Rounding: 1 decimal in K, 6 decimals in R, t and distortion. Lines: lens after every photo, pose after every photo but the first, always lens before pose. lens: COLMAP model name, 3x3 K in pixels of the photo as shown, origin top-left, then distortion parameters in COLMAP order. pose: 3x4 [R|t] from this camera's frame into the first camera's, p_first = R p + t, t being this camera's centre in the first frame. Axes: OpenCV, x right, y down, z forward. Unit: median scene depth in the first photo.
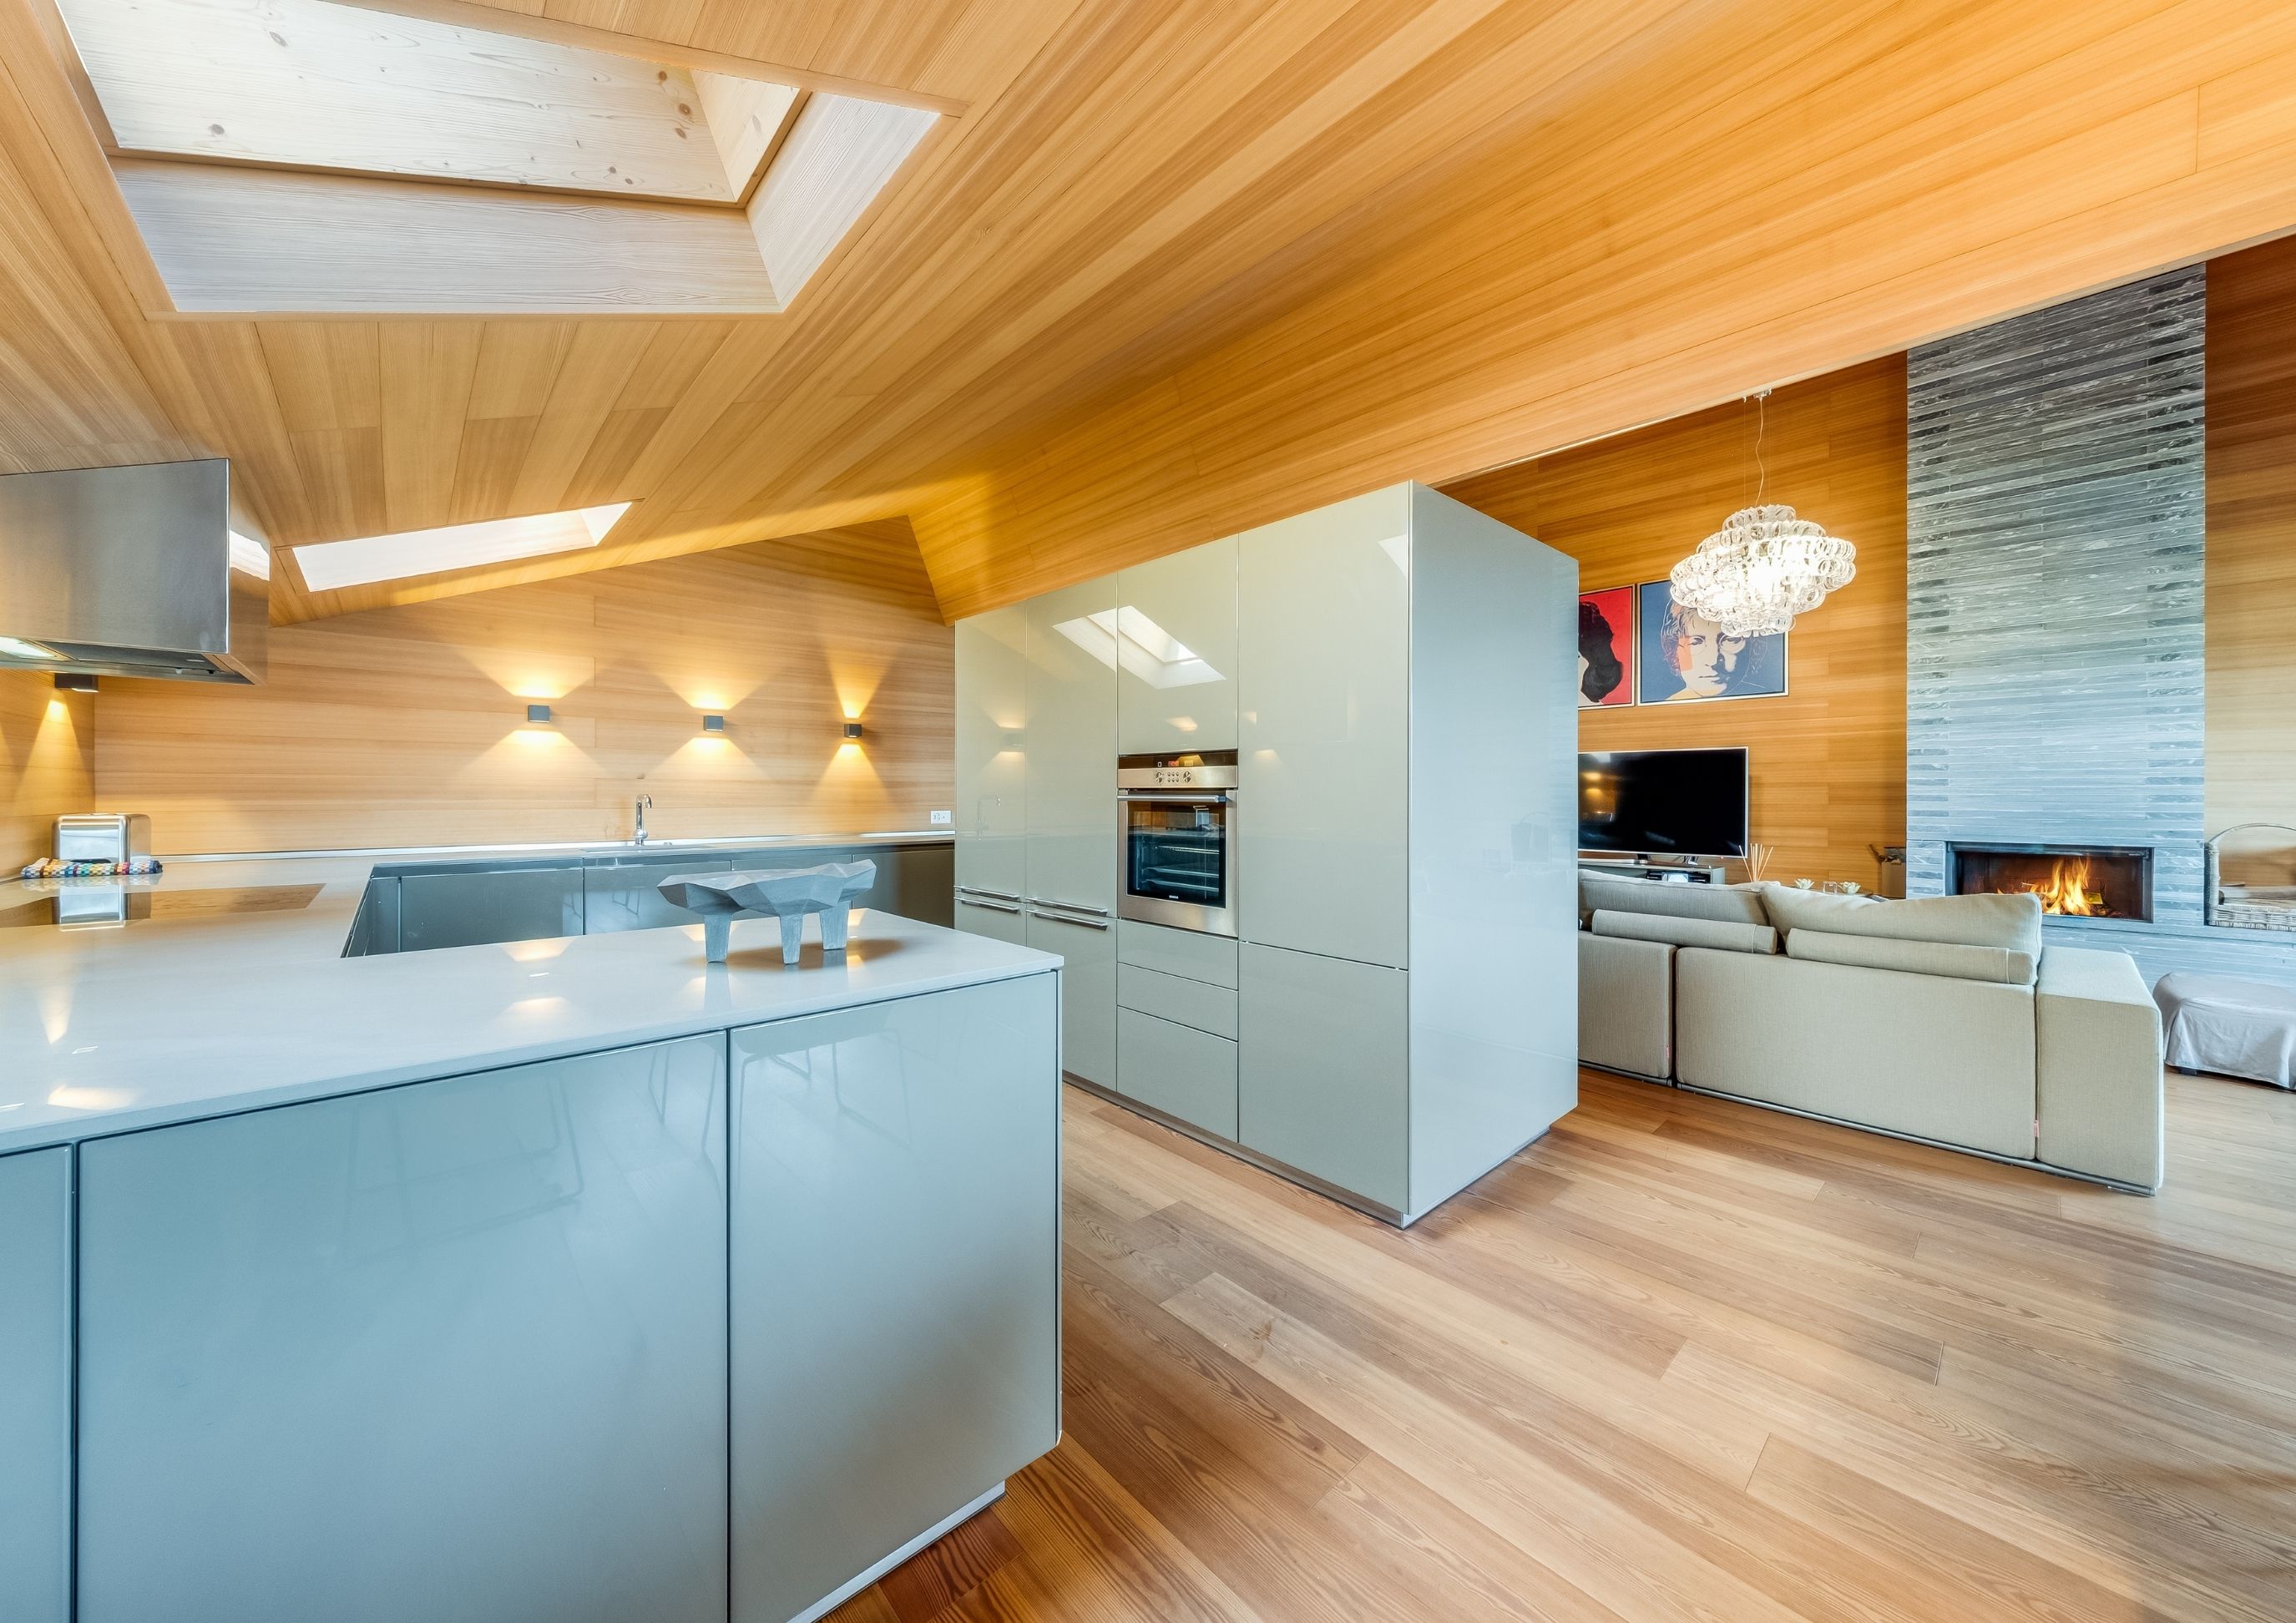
lens RADIAL K [[870.1, 0, 1136.9], [0, 870.1, 788.7], [0, 0, 1]] dist [0.000233, 0.000131]
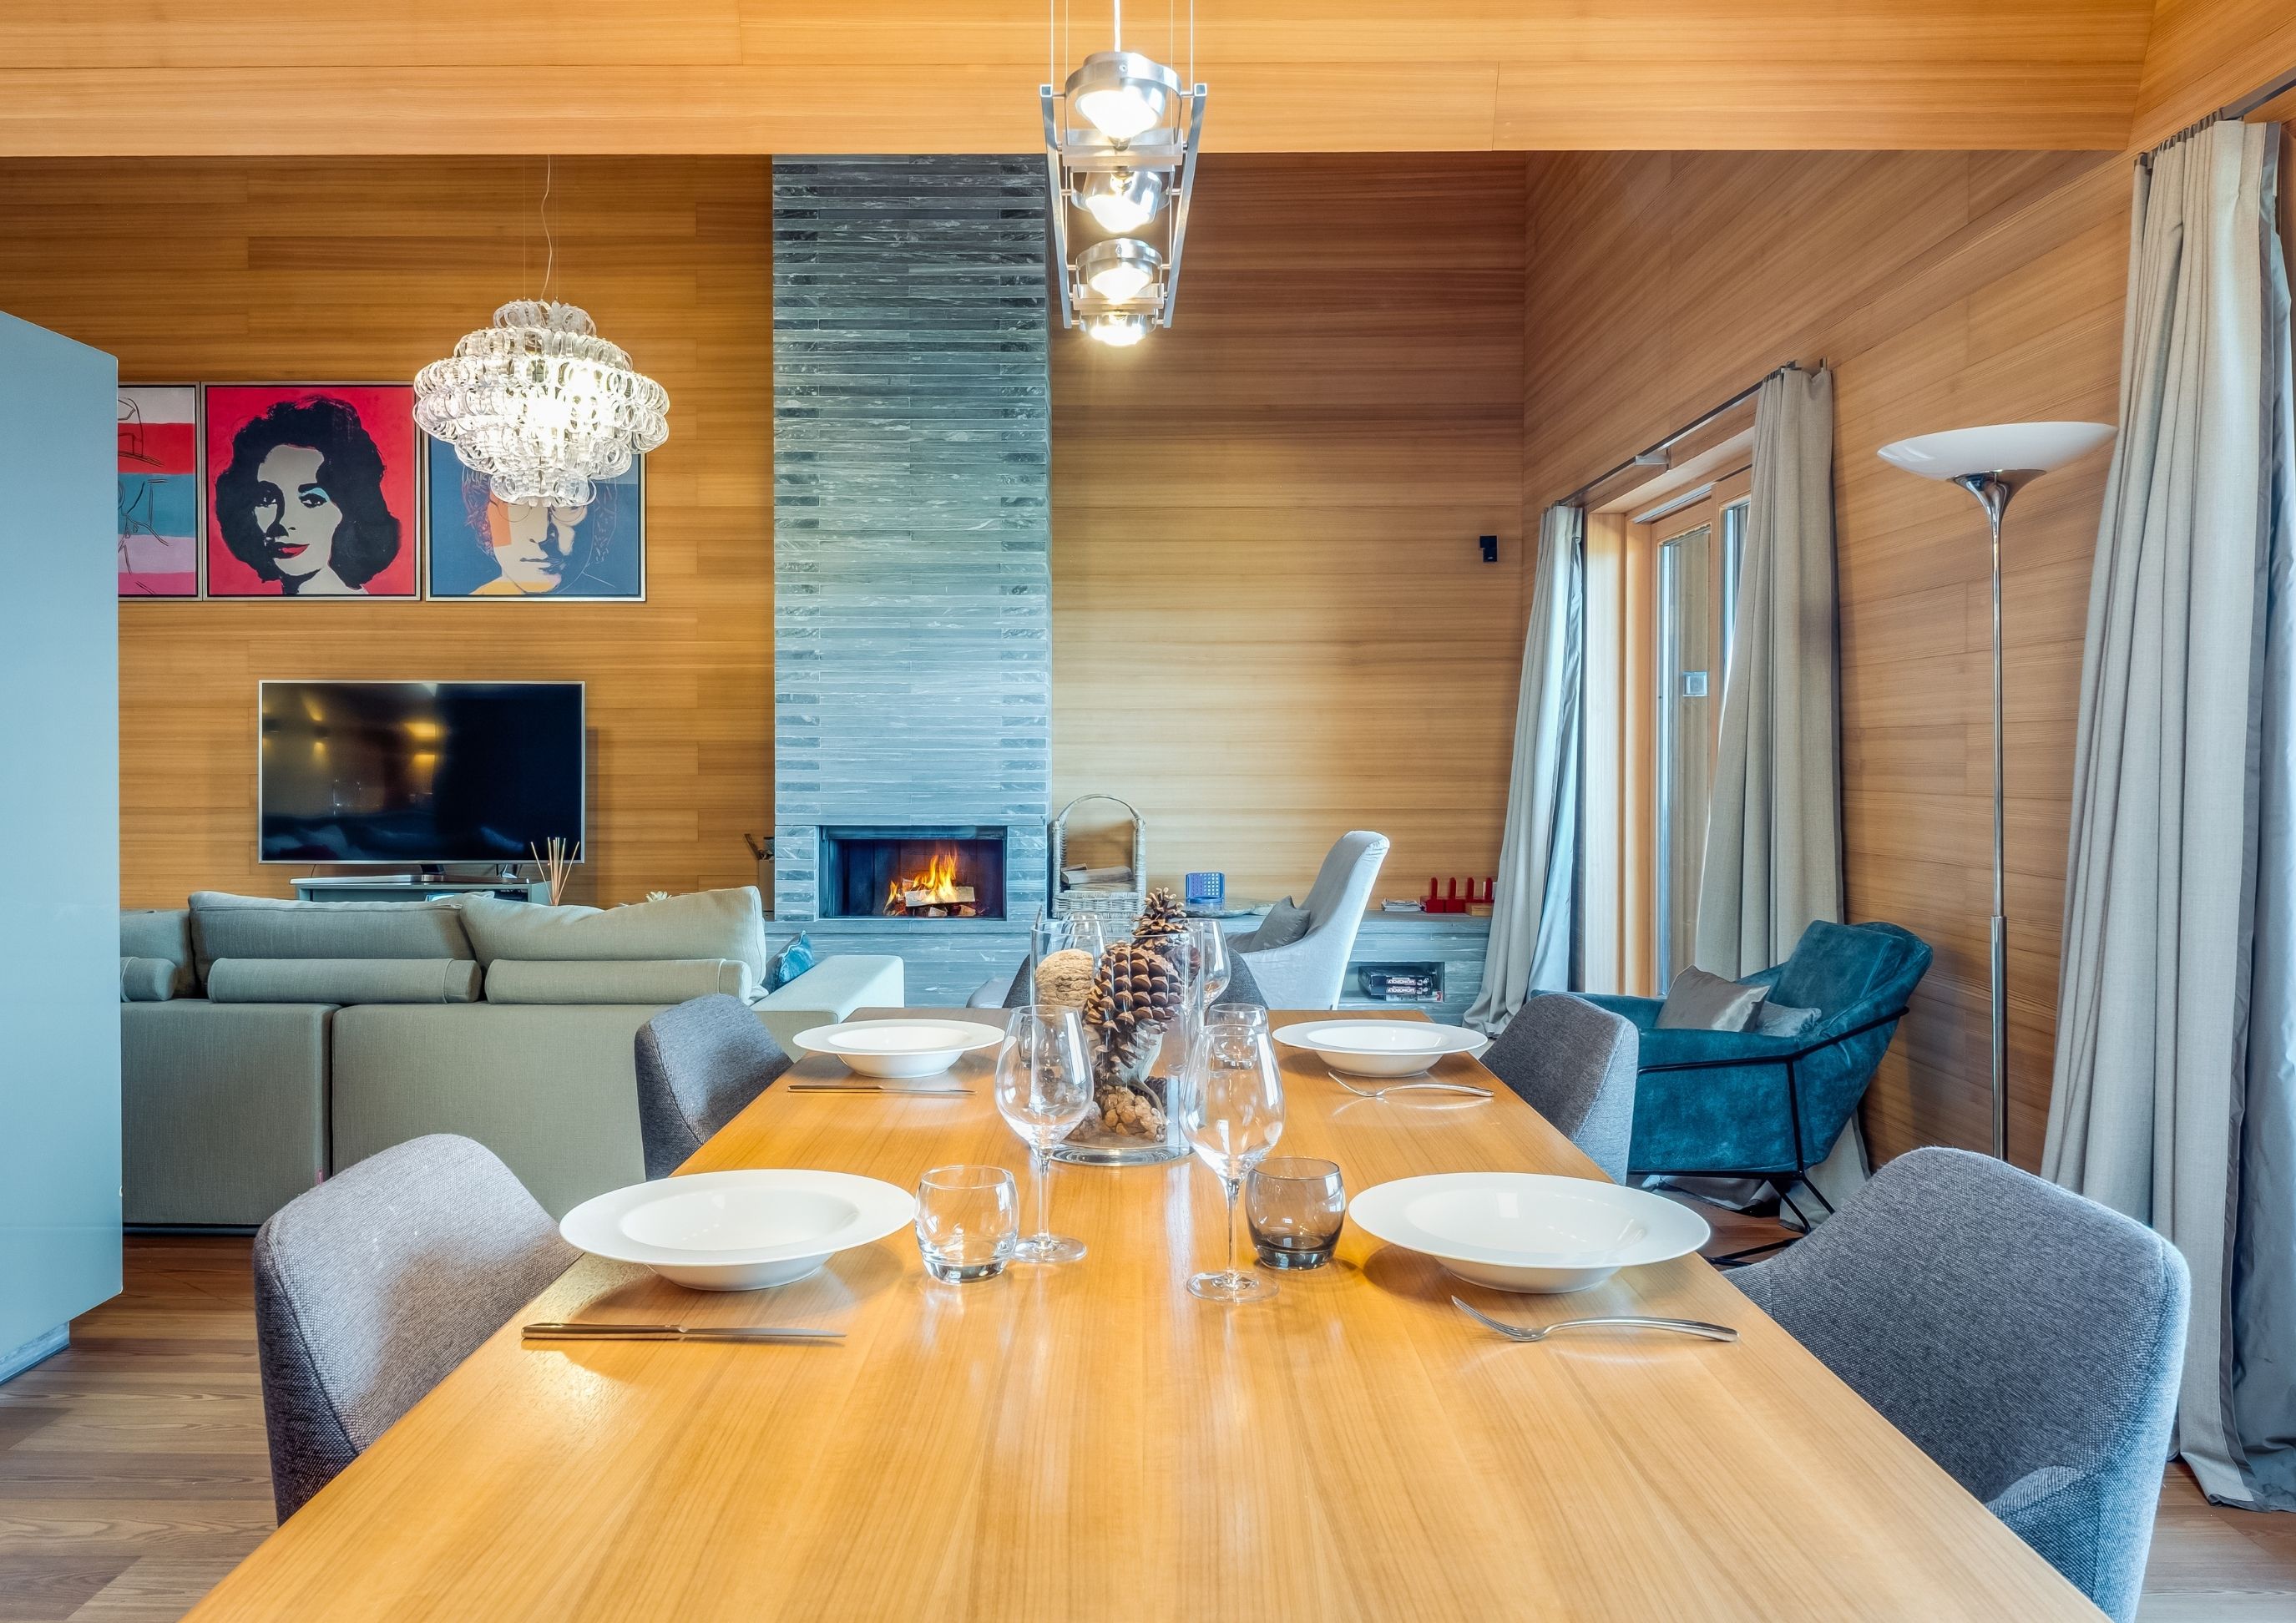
lens RADIAL K [[1745.1, 0, 1144.5], [0, 1745.1, 800.3], [0, 0, 1]] dist [0.007754, 0.003722]
pose [[0.650729, -0.016436, 0.759132, 0.029115], [-0.007074, 0.999591, 0.027706, -0.001704], [-0.759277, -0.023399, 0.650346, -0.129842]]
